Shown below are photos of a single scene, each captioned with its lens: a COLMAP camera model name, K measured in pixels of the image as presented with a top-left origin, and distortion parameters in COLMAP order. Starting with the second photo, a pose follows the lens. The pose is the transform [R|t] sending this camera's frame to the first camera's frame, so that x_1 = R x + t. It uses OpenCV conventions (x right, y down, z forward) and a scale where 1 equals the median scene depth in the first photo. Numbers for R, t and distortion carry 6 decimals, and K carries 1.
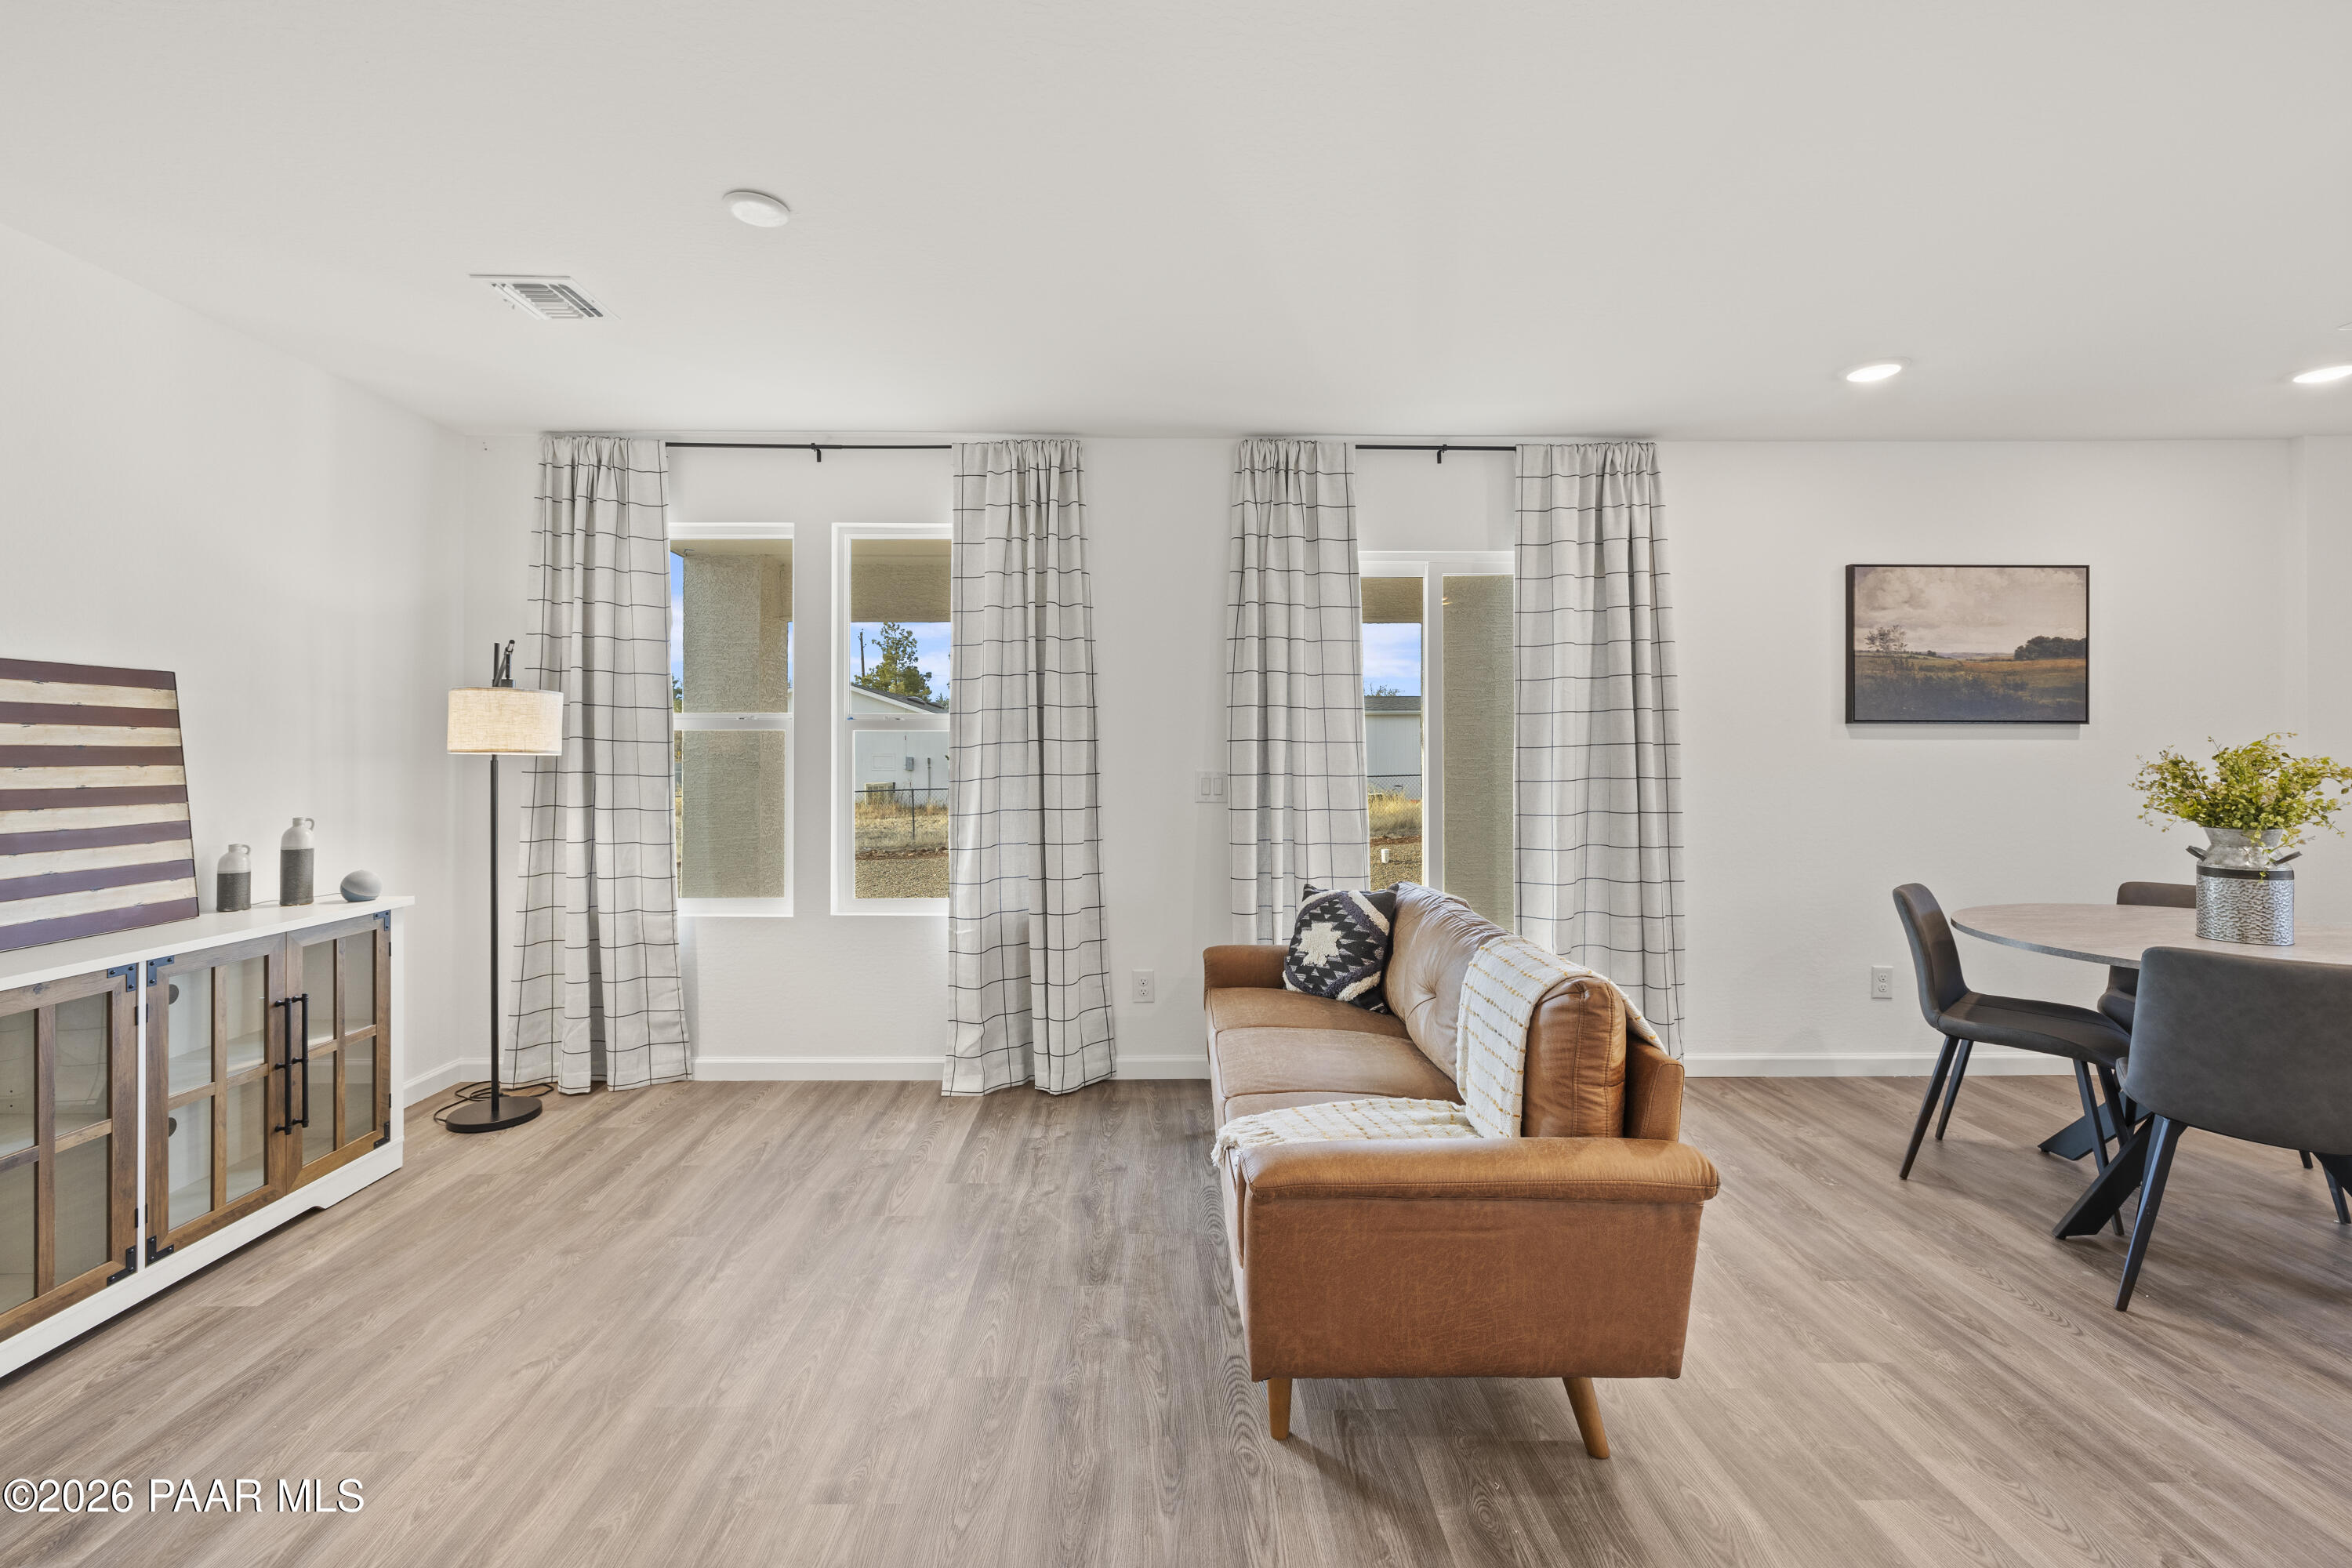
lens RADIAL K [[1001.1, 0, 1112.2], [0, 1001.1, 748.2], [0, 0, 1]] dist [-0.001408, 0.000910]
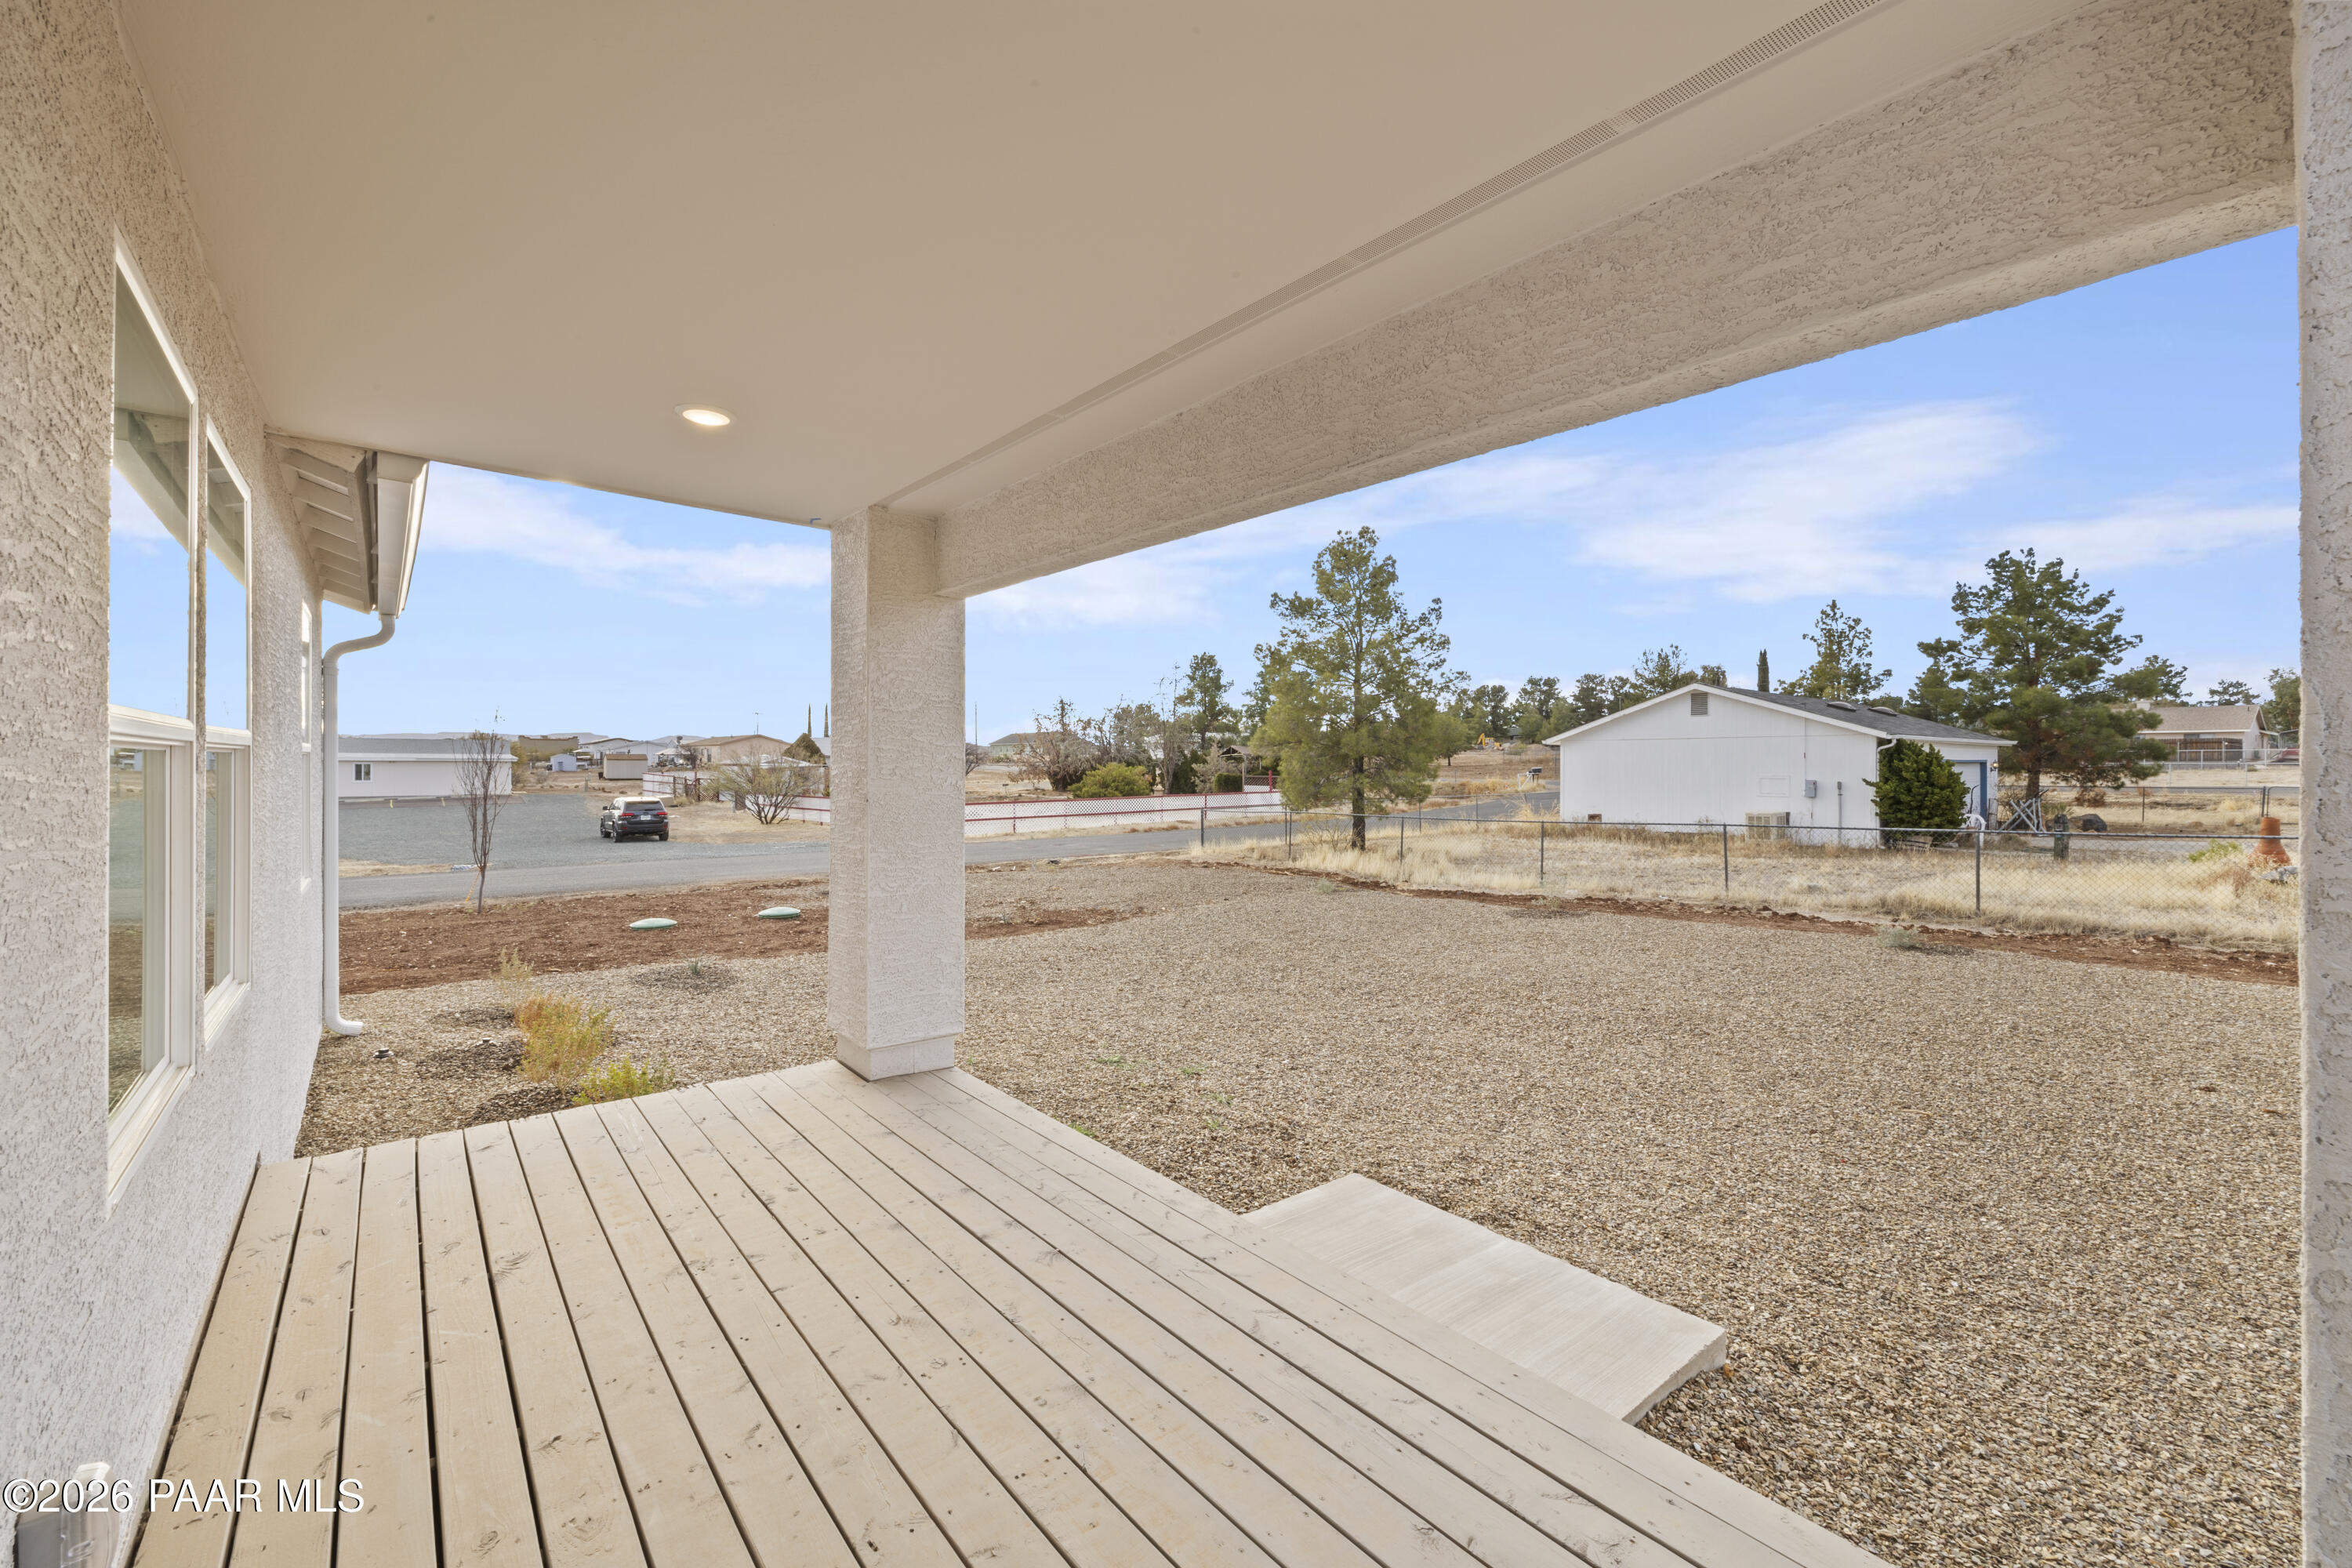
lens RADIAL K [[1001.1, 0, 1178.0], [0, 1001.1, 774.4], [0, 0, 1]] dist [-0.001408, 0.000910]
pose [[0.599100, 0.006405, -0.800648, 0.579955], [-0.003505, 0.999979, 0.005377, 0.006995], [0.800666, -0.000415, 0.599111, 0.635092]]
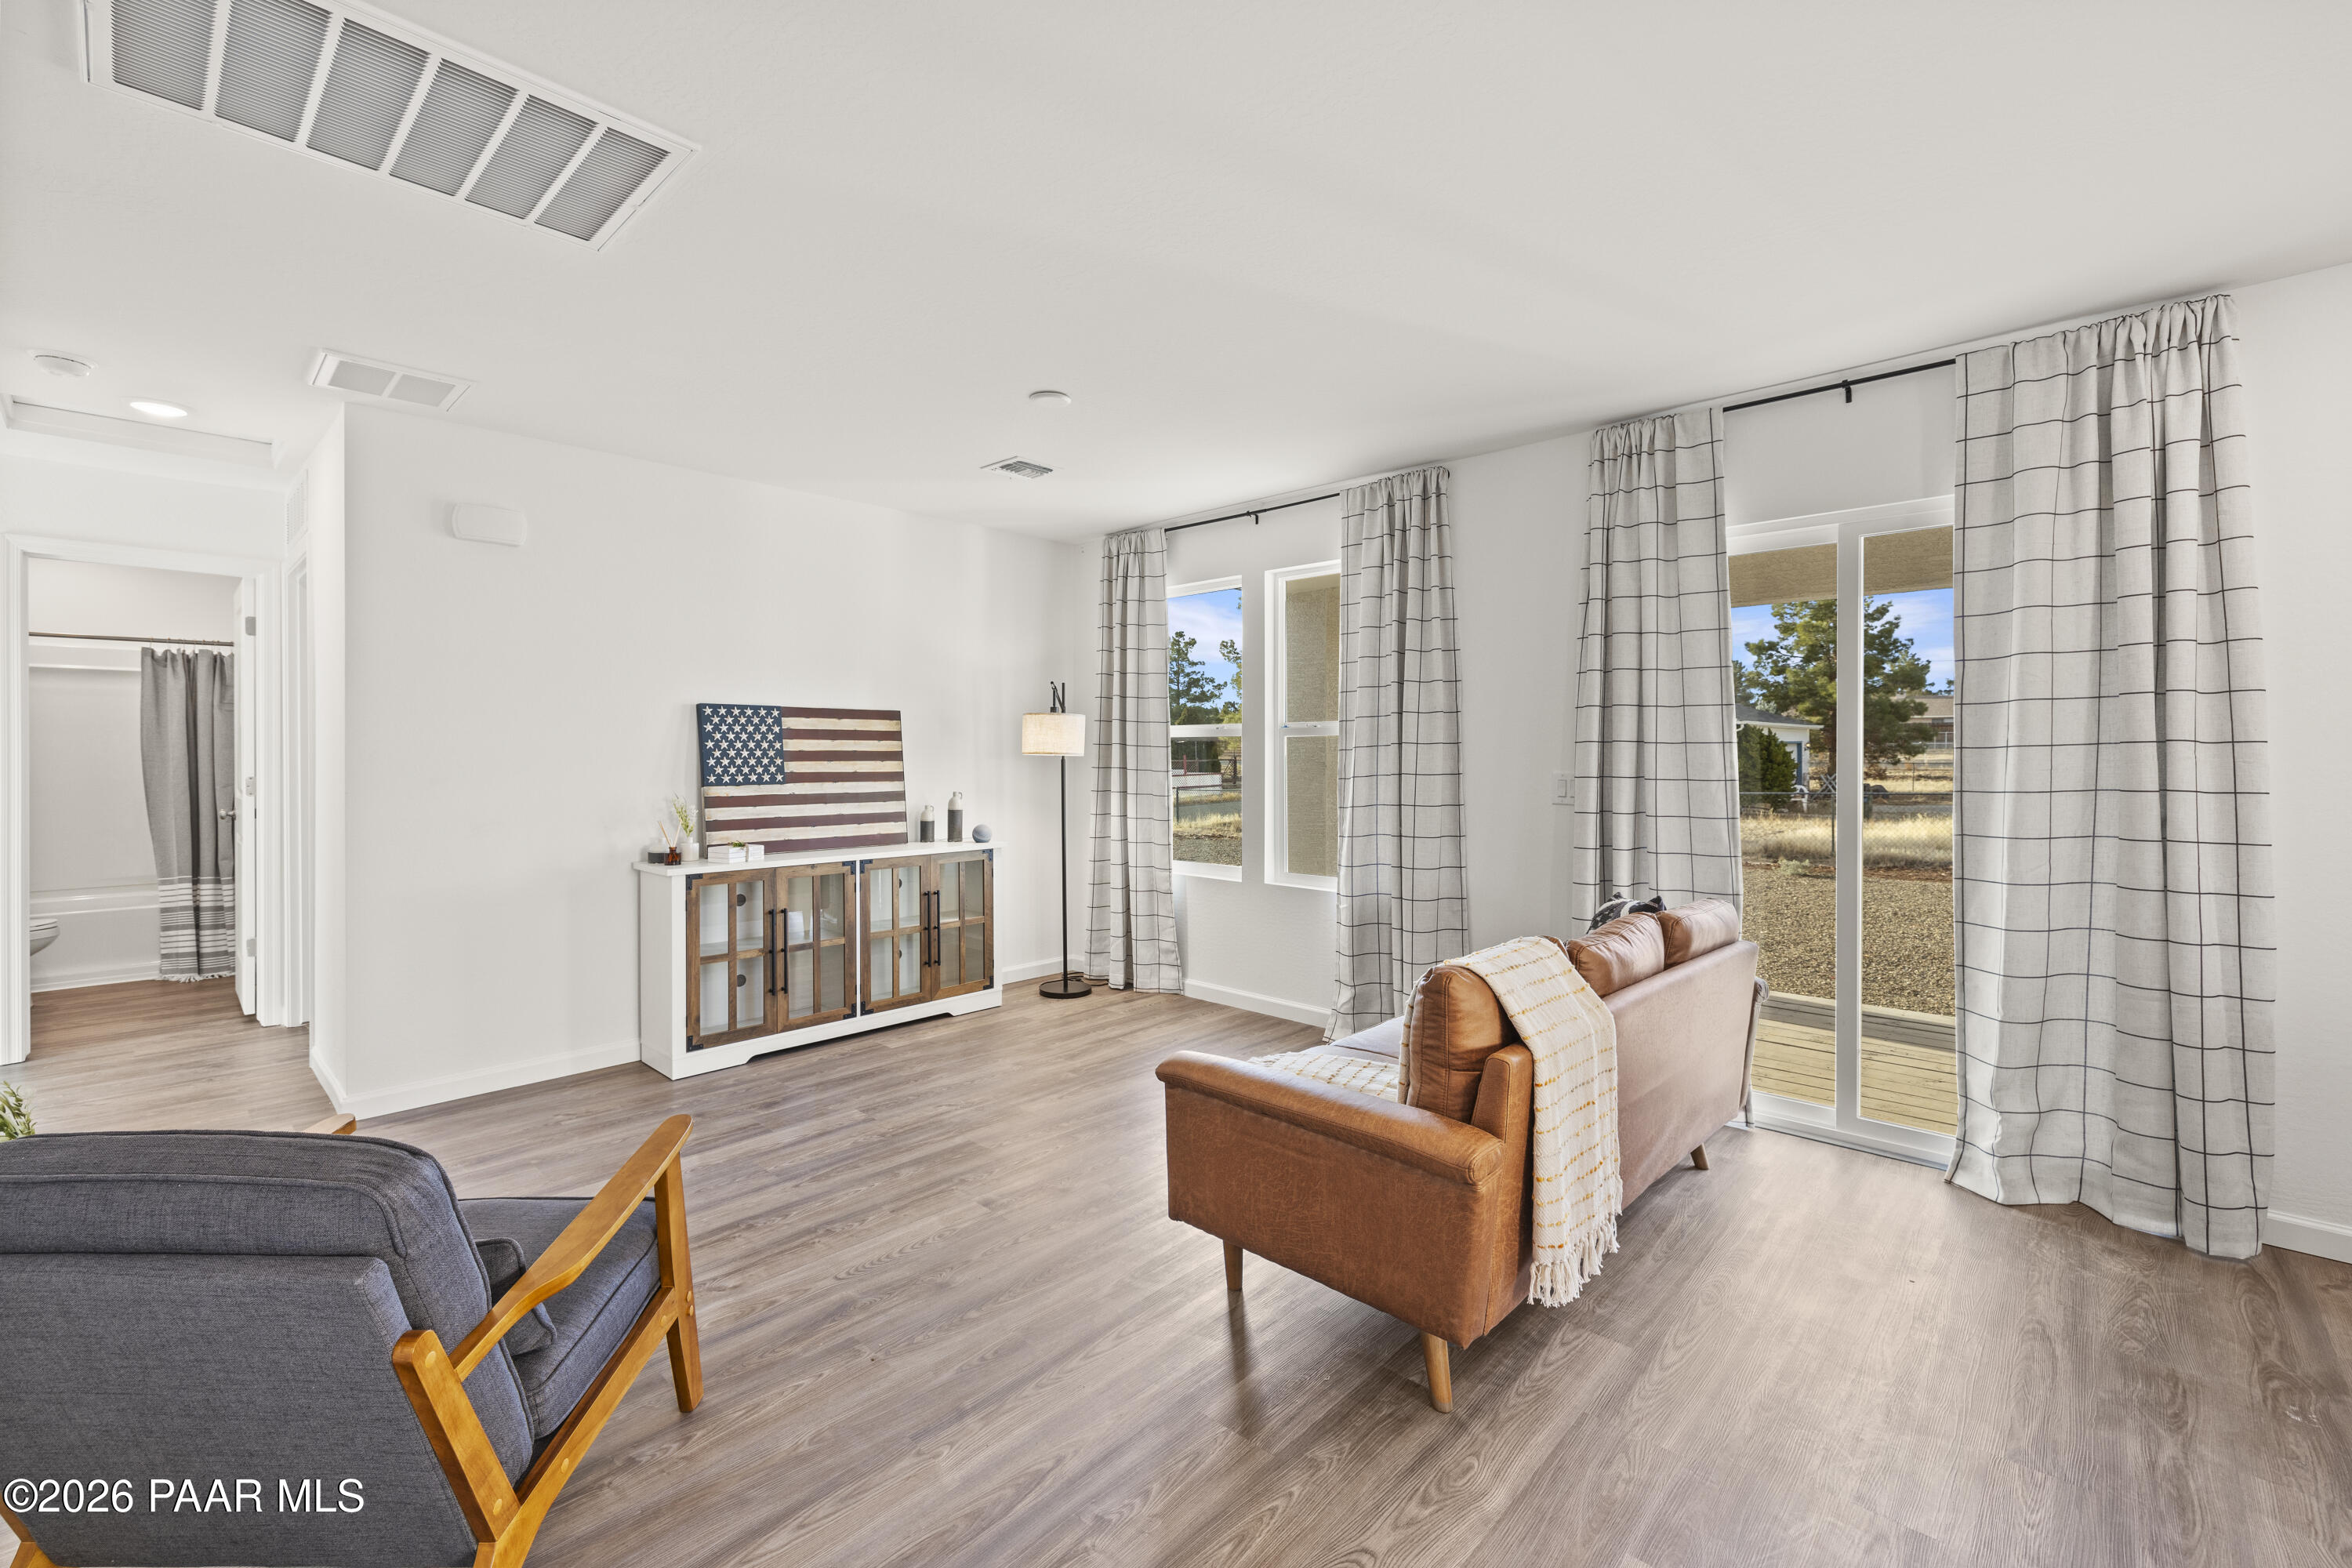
lens RADIAL K [[1001.1, 0, 1164.4], [0, 1001.1, 762.8], [0, 0, 1]] dist [-0.001408, 0.000910]
pose [[0.709766, 0.006123, -0.704411, 0.536343], [0.002746, 0.999931, 0.011458, 0.000212], [0.704433, -0.010066, 0.709700, 0.018999]]
